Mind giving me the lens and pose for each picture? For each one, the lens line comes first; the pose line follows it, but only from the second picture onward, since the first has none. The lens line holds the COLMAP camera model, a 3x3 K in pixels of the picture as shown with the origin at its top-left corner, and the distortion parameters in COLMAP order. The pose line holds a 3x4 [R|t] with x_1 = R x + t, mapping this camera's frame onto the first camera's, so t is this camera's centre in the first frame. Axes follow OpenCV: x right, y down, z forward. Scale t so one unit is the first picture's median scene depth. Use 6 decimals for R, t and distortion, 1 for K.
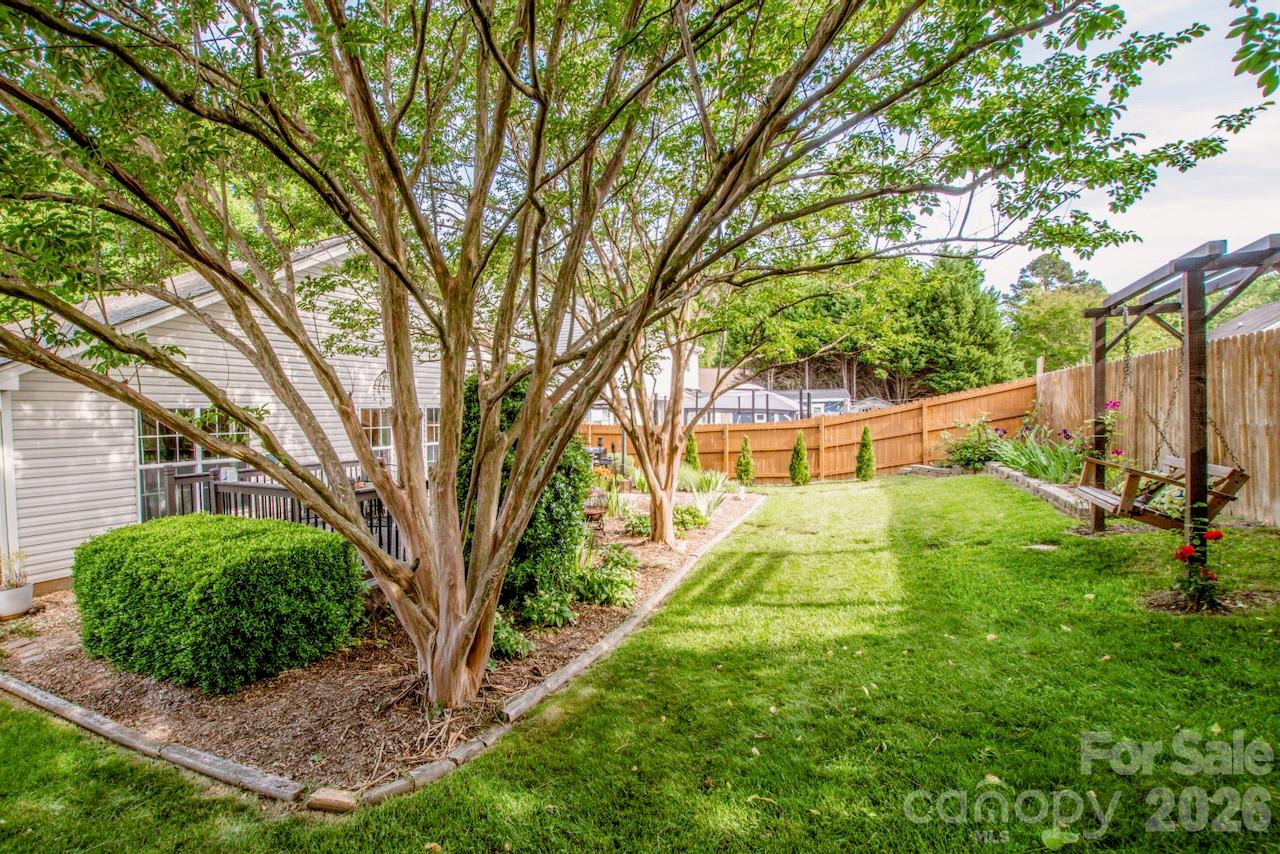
lens RADIAL K [[590.5, 0, 553.3], [0, 590.5, 414.9], [0, 0, 1]] dist [-0.001055, 0.000136]
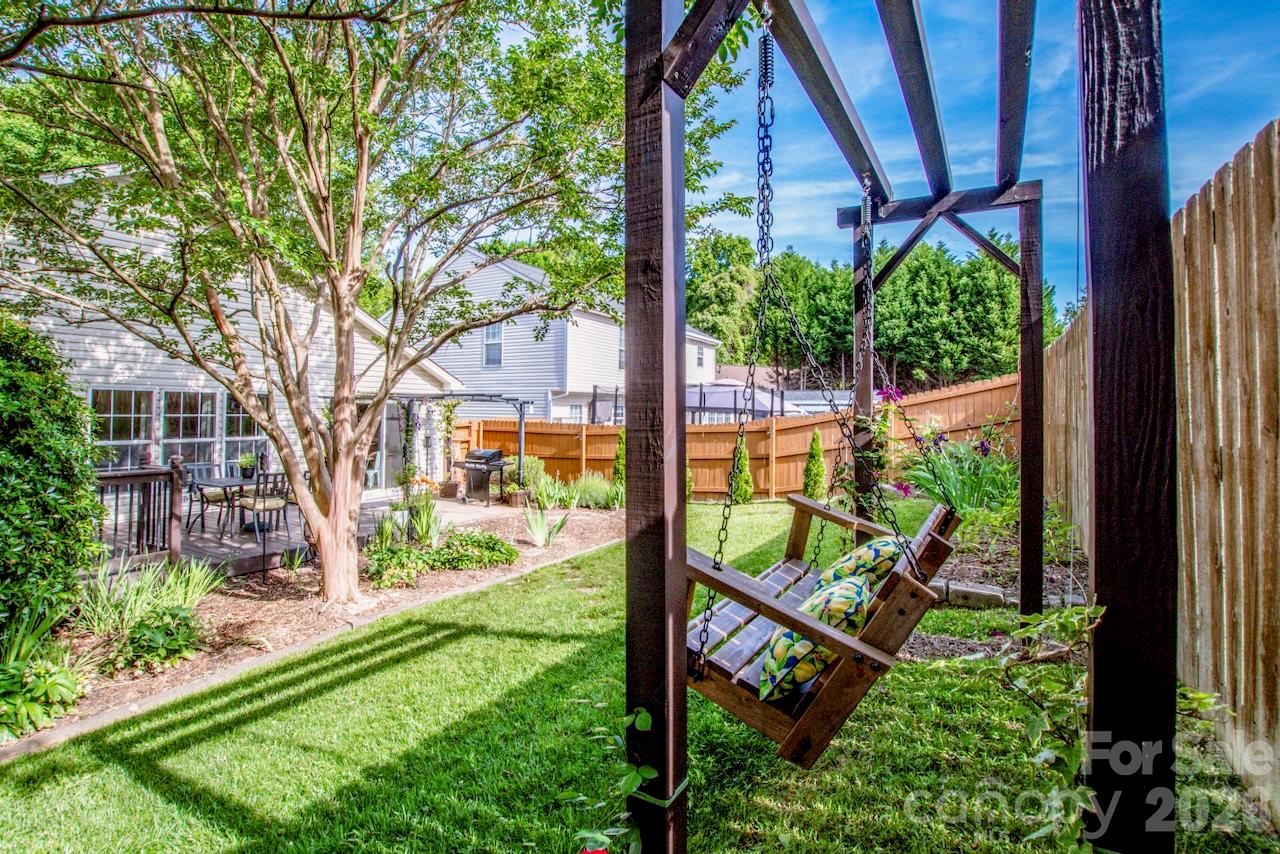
lens RADIAL K [[603.8, 0, 619.2], [0, 603.8, 393.2], [0, 0, 1]] dist [-0.035361, 0.013078]
pose [[0.999224, 0.024238, -0.031052, 0.267521], [-0.025298, 0.999094, -0.034209, 0.002148], [0.030195, 0.034968, 0.998932, 0.174170]]
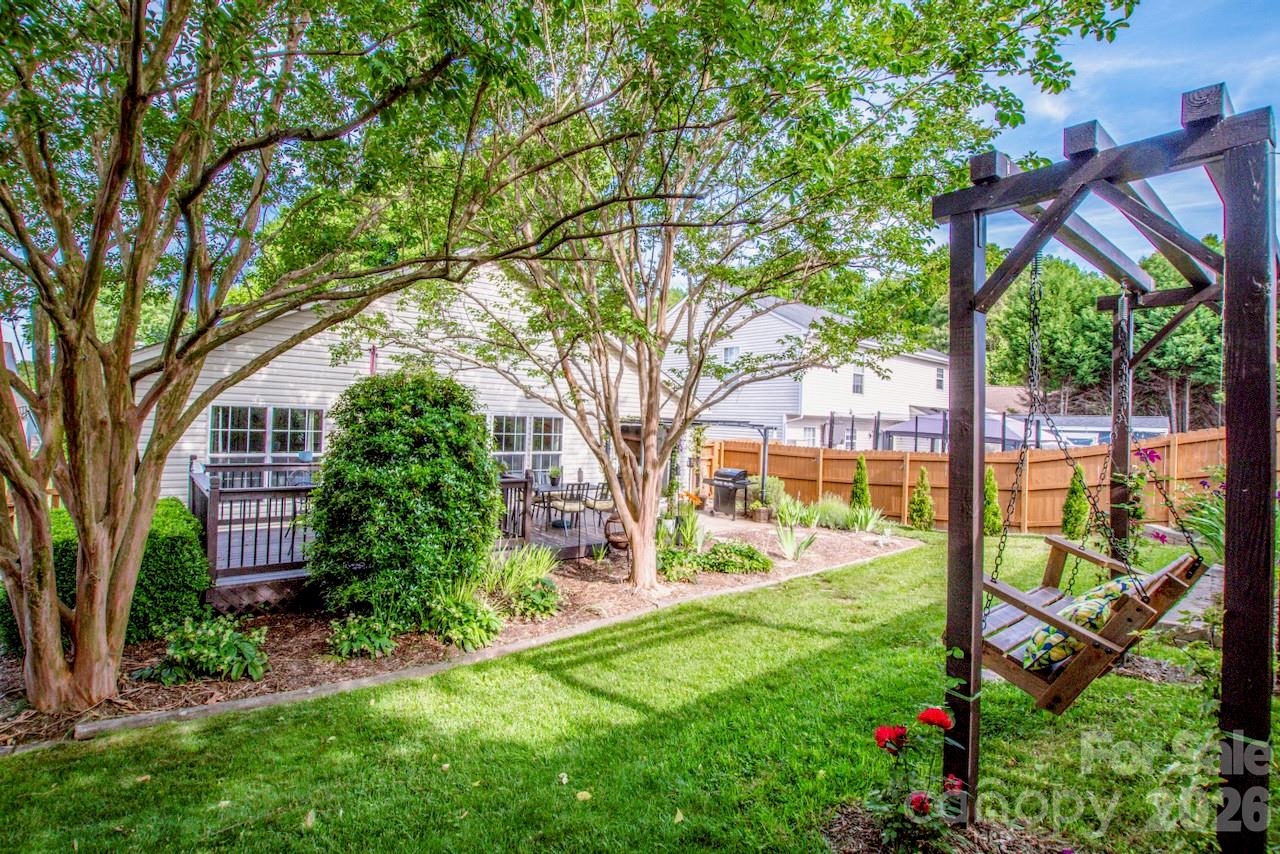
lens RADIAL K [[590.2, 0, 637.0], [0, 590.2, 408.9], [0, 0, 1]] dist [-0.025720, 0.000655]
pose [[0.932554, 0.037694, -0.359058, 0.247186], [-0.048519, 0.998598, -0.021181, -0.009927], [0.357756, 0.037174, 0.933075, 0.097791]]
